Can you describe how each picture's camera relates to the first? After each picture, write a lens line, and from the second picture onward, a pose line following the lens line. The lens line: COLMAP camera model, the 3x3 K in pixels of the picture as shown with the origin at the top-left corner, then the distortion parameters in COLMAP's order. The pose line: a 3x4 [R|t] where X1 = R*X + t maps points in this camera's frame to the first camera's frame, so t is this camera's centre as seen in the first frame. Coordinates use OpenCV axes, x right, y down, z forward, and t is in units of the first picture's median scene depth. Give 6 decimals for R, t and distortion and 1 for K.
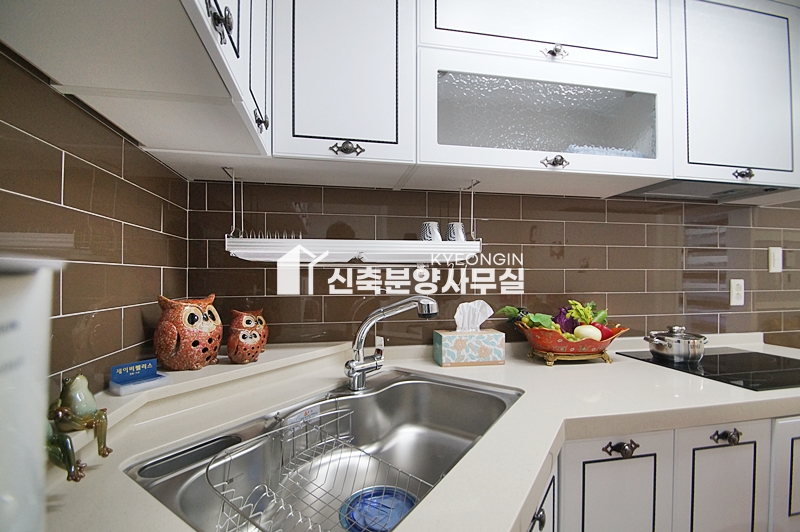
lens RADIAL K [[358.5, 0, 389.5], [0, 358.5, 272.9], [0, 0, 1]] dist [-0.007840, -0.004949]
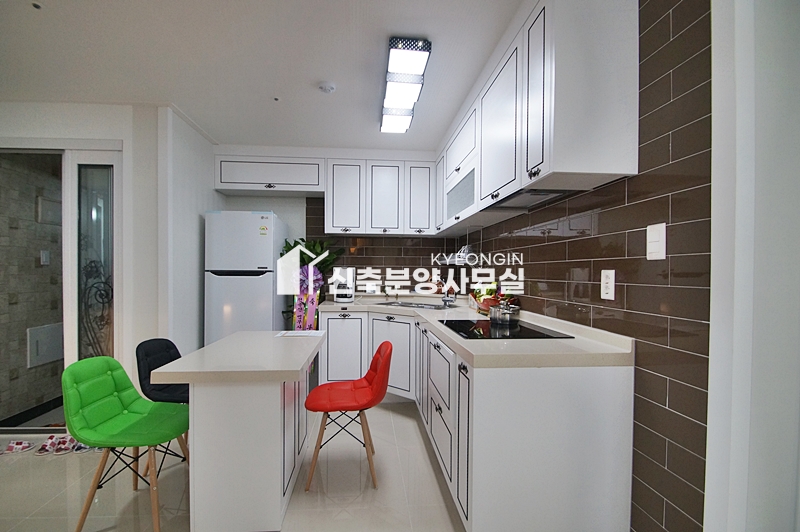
lens RADIAL K [[358.5, 0, 388.3], [0, 358.5, 269.2], [0, 0, 1]] dist [-0.007840, -0.004949]
pose [[-0.115607, -0.007227, -0.993269, 2.845199], [-0.000301, 0.999974, -0.007241, 0.034647], [0.993295, -0.000538, -0.115607, 0.835518]]
